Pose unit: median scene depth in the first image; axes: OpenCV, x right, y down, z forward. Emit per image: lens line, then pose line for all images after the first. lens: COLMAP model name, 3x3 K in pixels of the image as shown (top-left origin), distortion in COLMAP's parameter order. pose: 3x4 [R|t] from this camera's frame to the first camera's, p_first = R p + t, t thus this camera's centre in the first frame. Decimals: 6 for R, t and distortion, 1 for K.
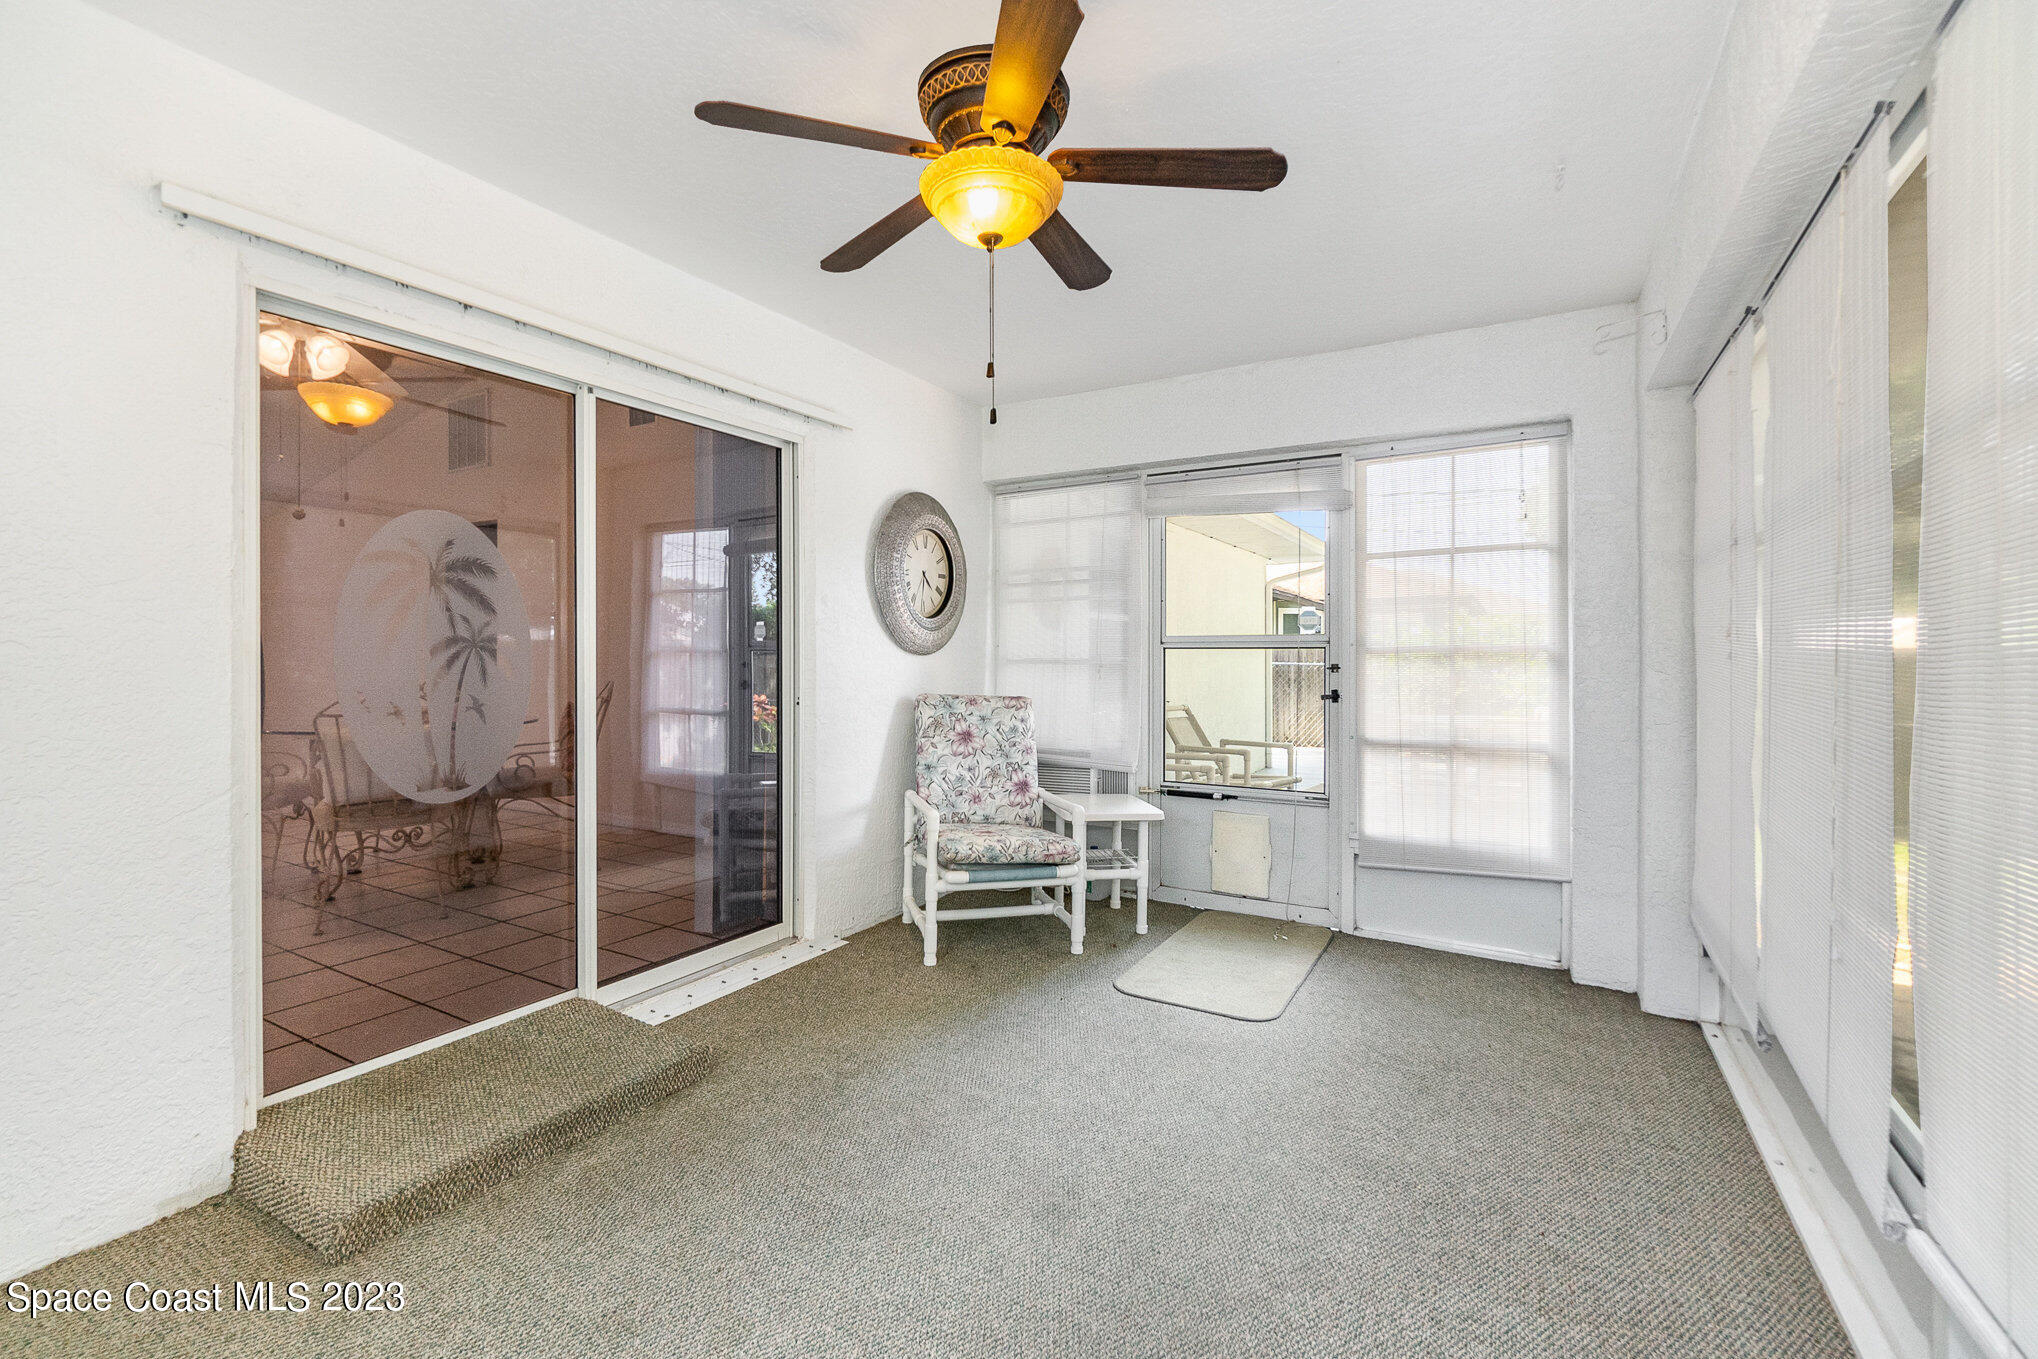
lens RADIAL K [[900.9, 0, 975.0], [0, 900.9, 659.1], [0, 0, 1]] dist [0.000606, 0.000395]
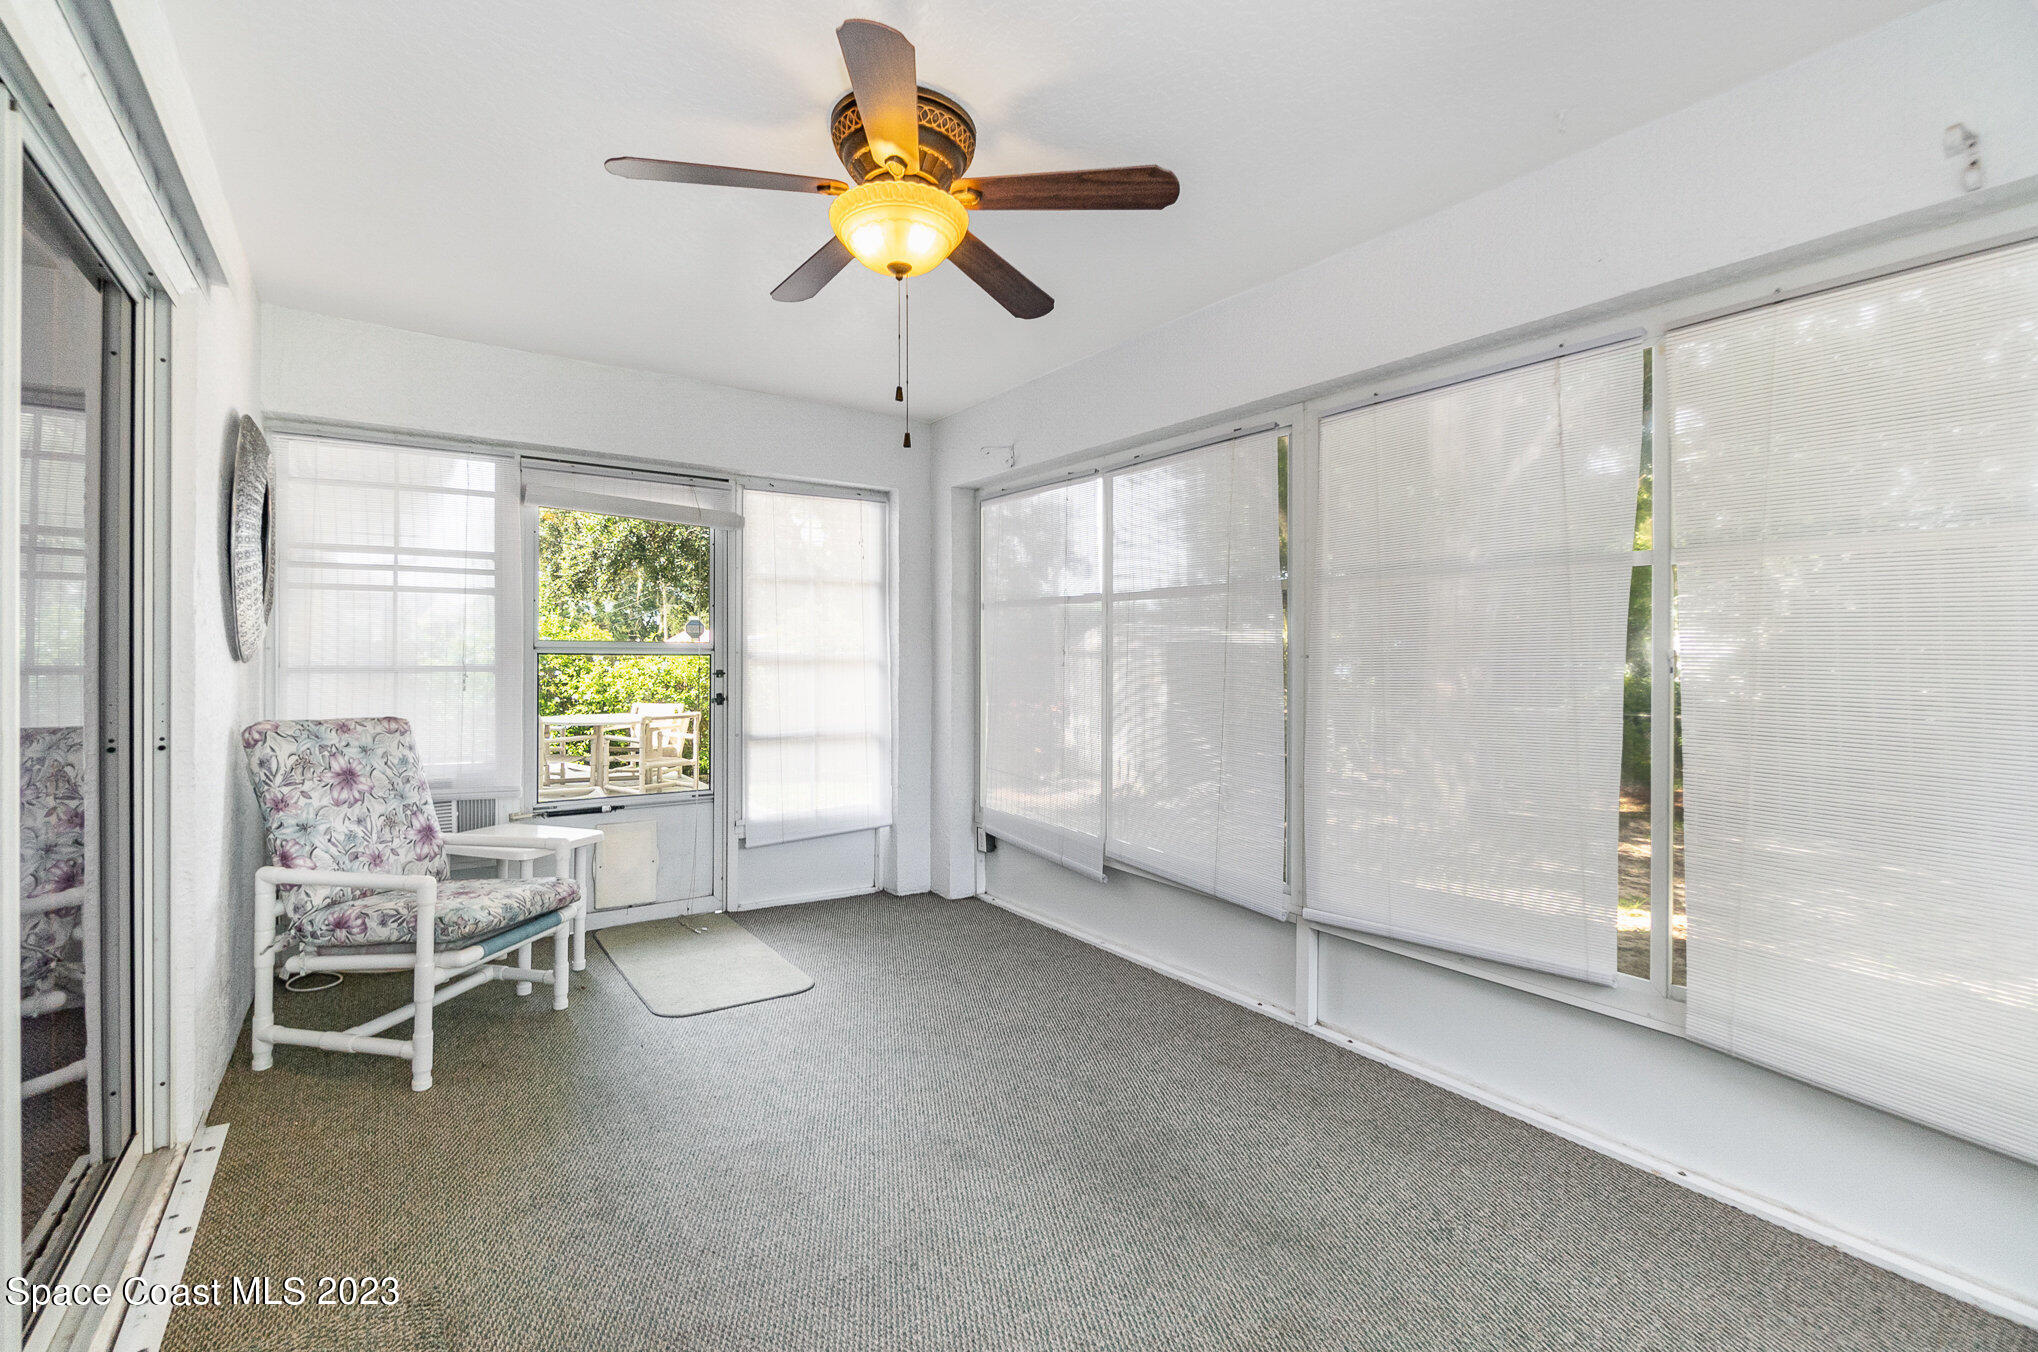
lens RADIAL K [[900.9, 0, 993.8], [0, 900.9, 657.9], [0, 0, 1]] dist [0.000606, 0.000395]
pose [[0.412082, 0.000592, 0.911147, -0.454351], [-0.001209, 0.999999, -0.000103, -0.009112], [-0.911146, -0.001059, 0.412082, 0.239960]]
